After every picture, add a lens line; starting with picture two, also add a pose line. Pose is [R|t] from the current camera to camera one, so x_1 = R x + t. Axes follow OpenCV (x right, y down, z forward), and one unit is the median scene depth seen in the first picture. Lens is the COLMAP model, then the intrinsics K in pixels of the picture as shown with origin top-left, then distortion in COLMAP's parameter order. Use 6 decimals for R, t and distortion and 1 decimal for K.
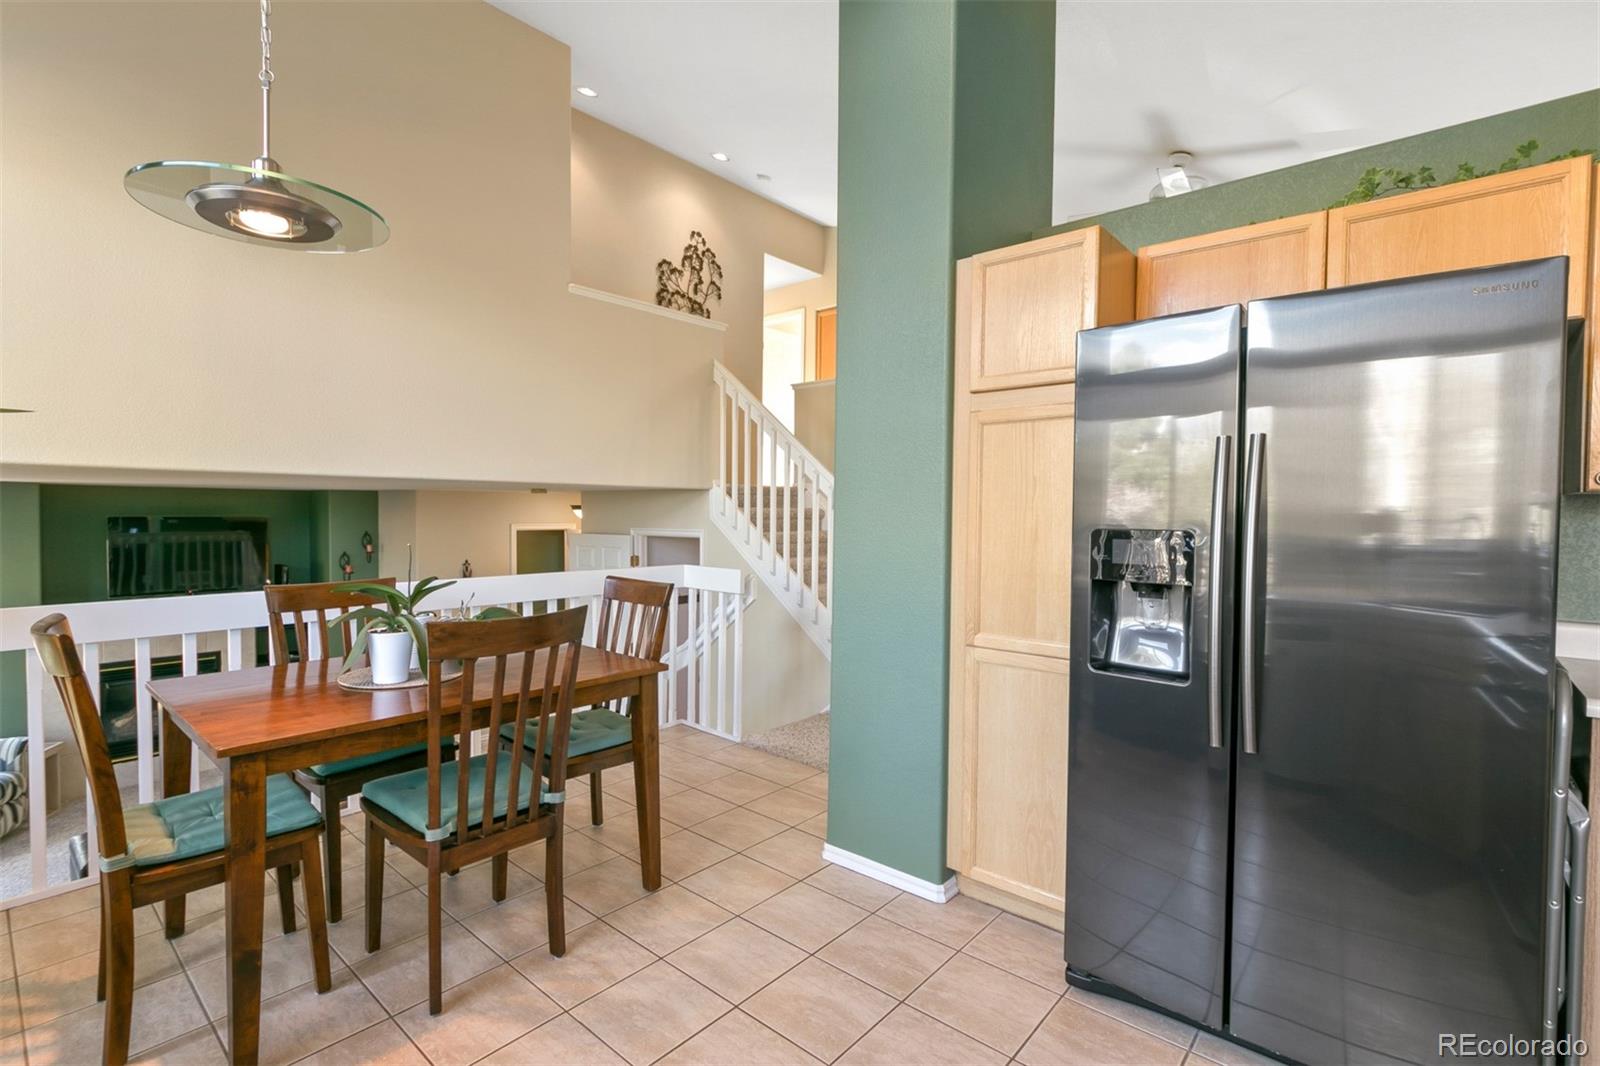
lens RADIAL K [[746.6, 0, 800.0], [0, 746.6, 533.0], [0, 0, 1]] dist [0.001696, 0.000277]
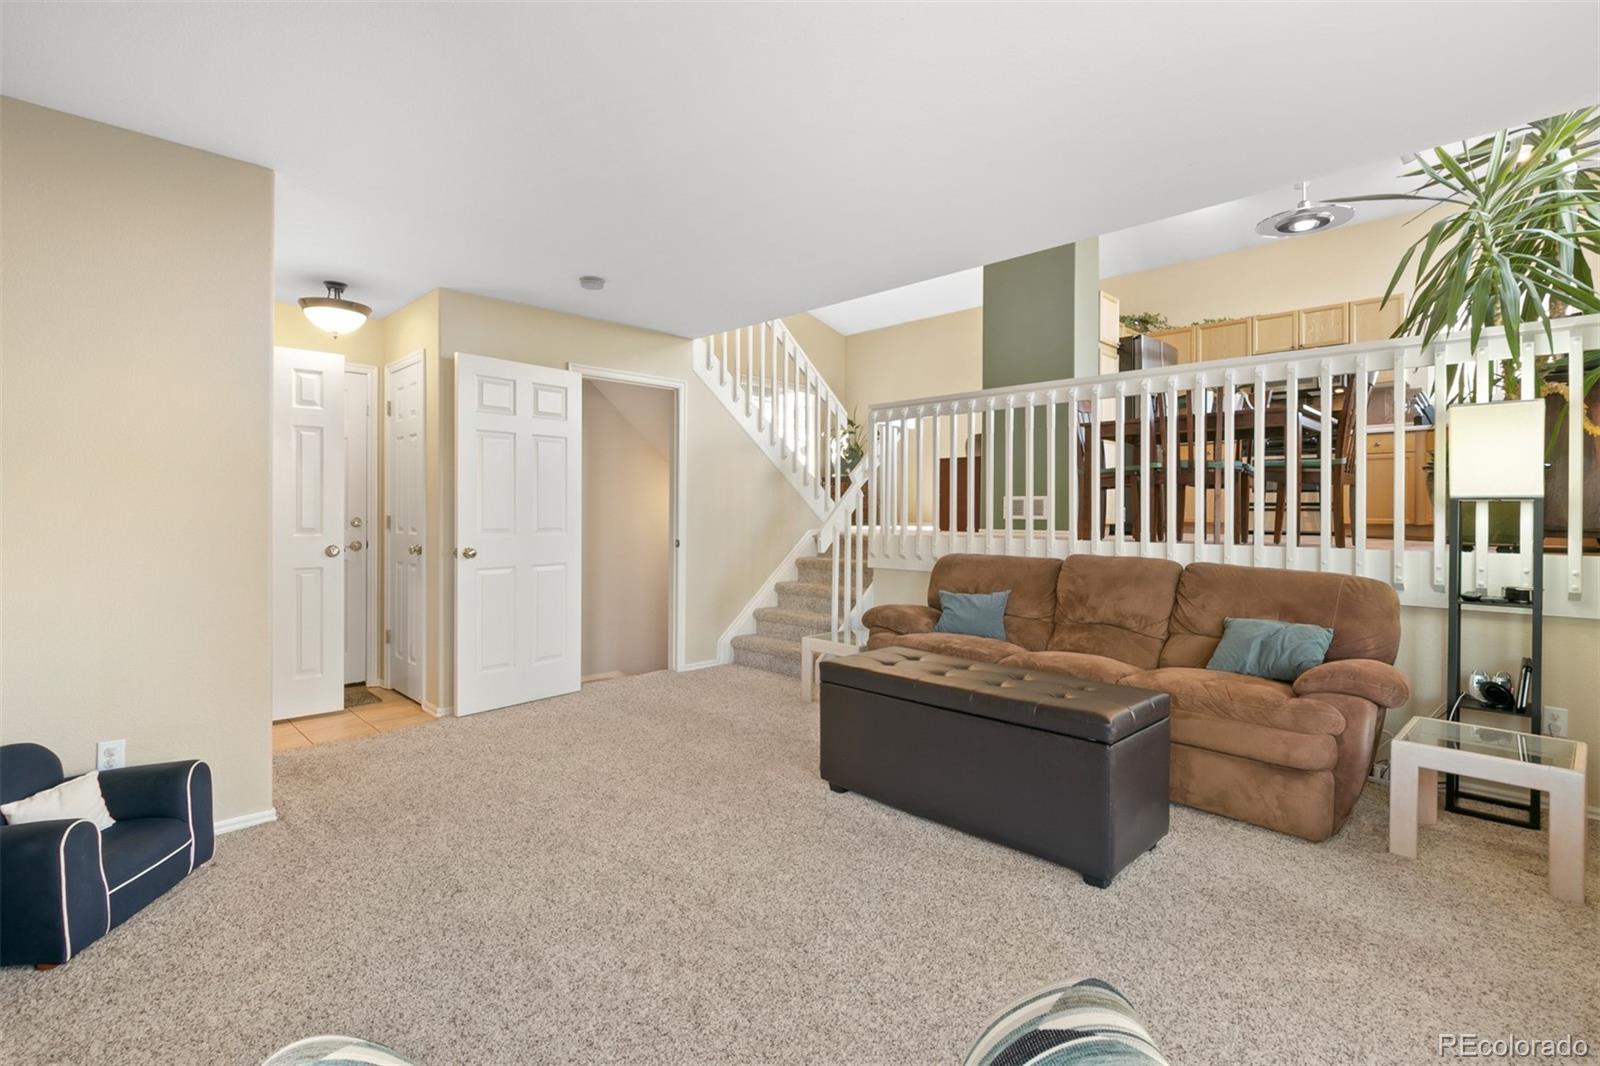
lens RADIAL K [[752.2, 0, 794.4], [0, 752.2, 507.1], [0, 0, 1]] dist [-0.002099, -0.000445]
pose [[0.067867, 0.002398, 0.997691, -2.553148], [0.027168, 0.999622, -0.004251, 0.387875], [-0.997324, 0.027394, 0.067776, 1.937477]]
